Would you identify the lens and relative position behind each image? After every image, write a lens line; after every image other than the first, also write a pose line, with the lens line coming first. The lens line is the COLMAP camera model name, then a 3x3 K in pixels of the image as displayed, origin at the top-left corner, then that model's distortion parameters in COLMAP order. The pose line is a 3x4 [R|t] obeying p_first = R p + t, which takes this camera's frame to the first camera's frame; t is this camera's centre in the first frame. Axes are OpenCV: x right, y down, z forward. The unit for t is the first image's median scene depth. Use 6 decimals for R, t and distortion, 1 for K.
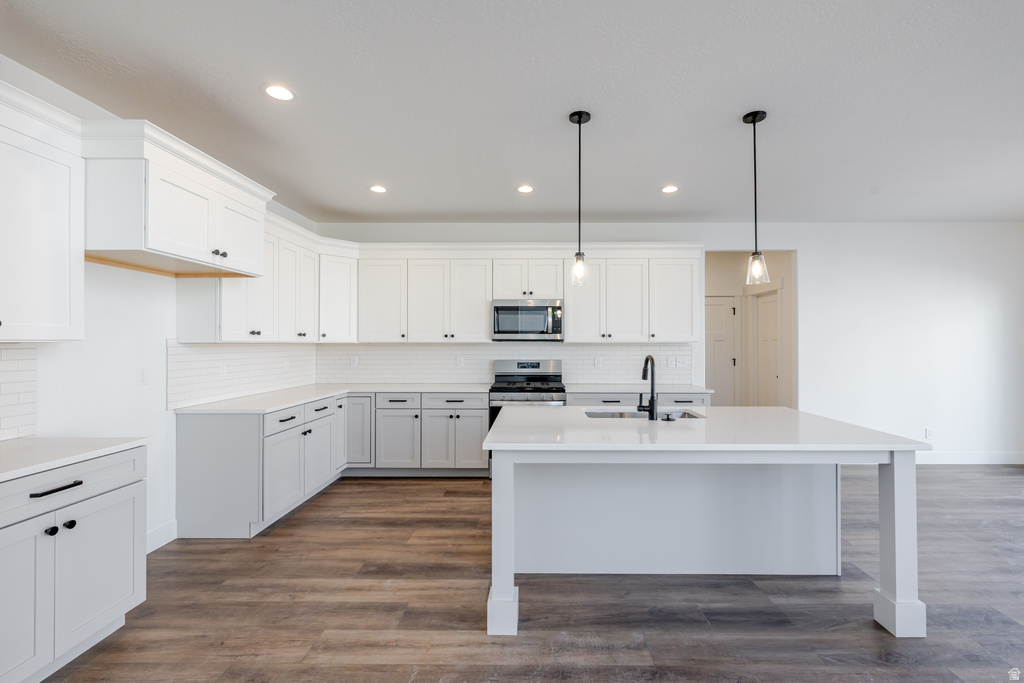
lens RADIAL K [[443.4, 0, 537.4], [0, 443.4, 339.7], [0, 0, 1]] dist [0.002681, 0.000110]
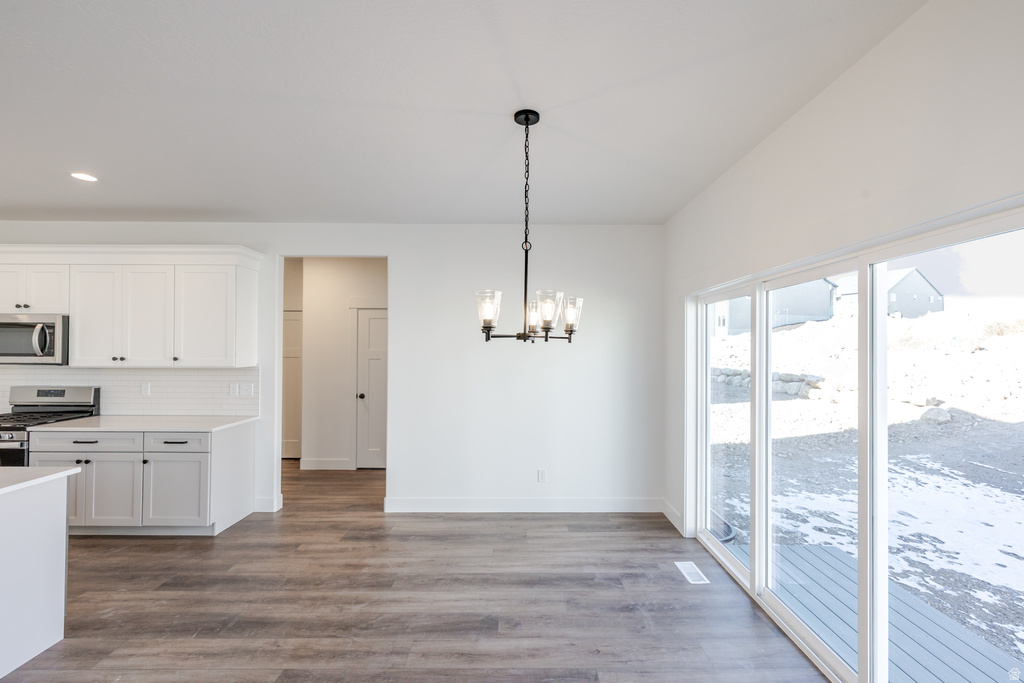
lens RADIAL K [[440.4, 0, 522.9], [0, 440.4, 333.5], [0, 0, 1]] dist [0.002262, 0.000073]
pose [[0.999899, 0.005078, 0.013247, 1.108619], [-0.004743, 0.999672, -0.025169, -0.048151], [-0.013370, 0.025104, 0.999595, 0.215160]]
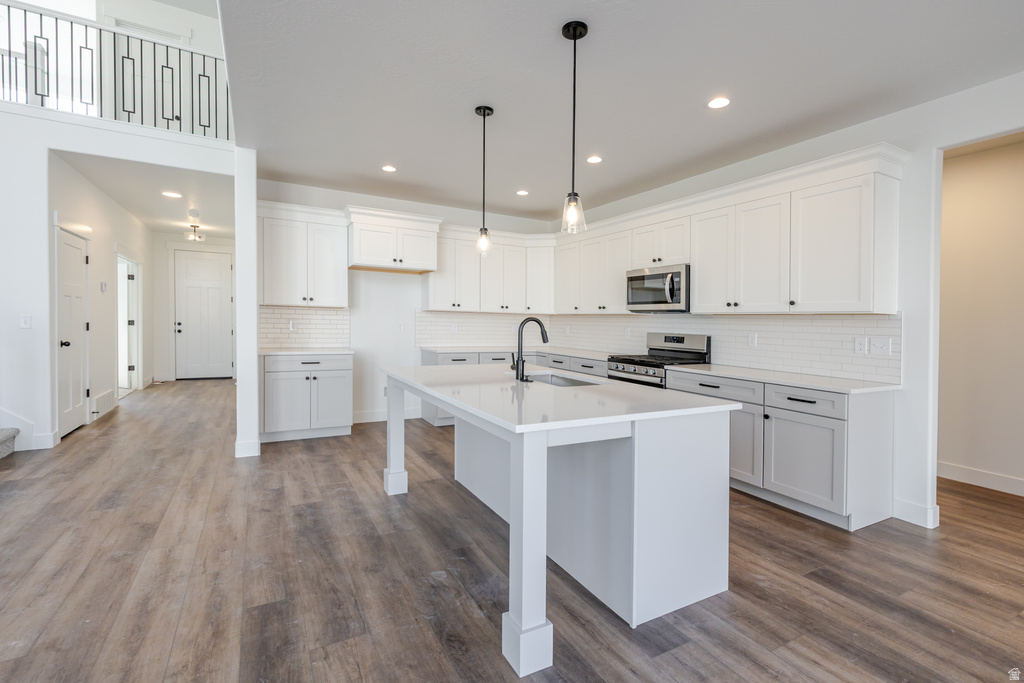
lens RADIAL K [[465.3, 0, 509.9], [0, 465.3, 327.2], [0, 0, 1]] dist [0.006787, -0.000084]
pose [[0.482898, 0.022500, -0.875388, 0.850485], [-0.016202, 0.999728, 0.016758, 0.029287], [0.875527, 0.006091, 0.483131, 0.324564]]
